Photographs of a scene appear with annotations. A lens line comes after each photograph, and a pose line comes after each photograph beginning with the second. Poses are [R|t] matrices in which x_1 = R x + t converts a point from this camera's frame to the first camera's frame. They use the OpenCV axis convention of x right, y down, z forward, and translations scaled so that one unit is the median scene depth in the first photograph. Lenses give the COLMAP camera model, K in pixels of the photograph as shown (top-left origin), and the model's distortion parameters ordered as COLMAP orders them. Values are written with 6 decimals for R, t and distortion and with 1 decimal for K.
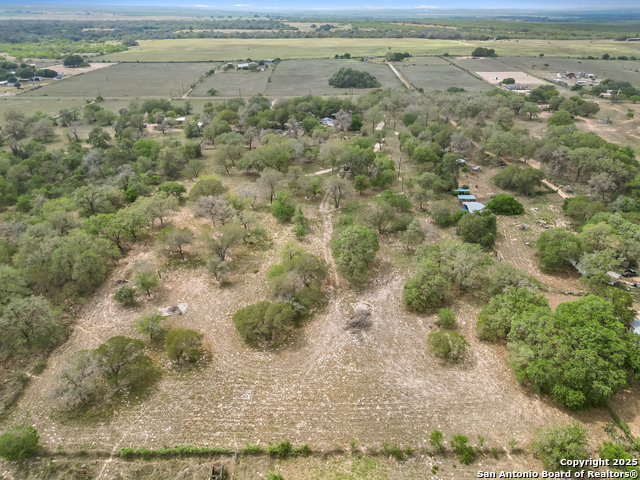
lens RADIAL K [[451.5, 0, 320.0], [0, 451.5, 240.0], [0, 0, 1]] dist [0.078139, -0.085012]
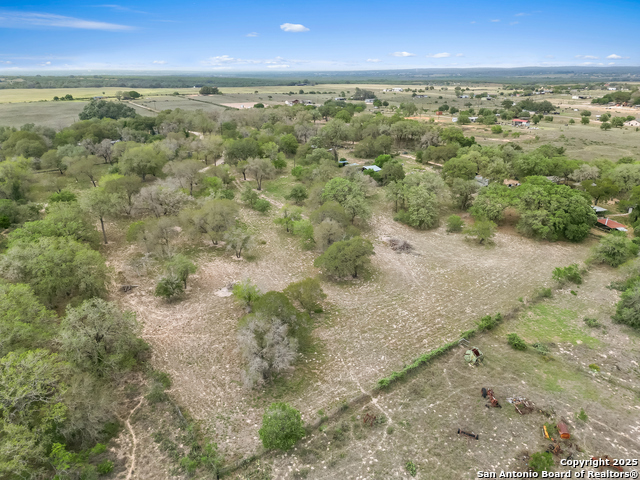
lens RADIAL K [[451.5, 0, 320.0], [0, 451.5, 240.0], [0, 0, 1]] dist [0.078139, -0.085012]
pose [[0.788463, -0.220789, 0.574089, -0.748630], [0.286197, 0.957853, -0.024688, 0.156510], [-0.544442, 0.183768, 0.818420, 0.264280]]
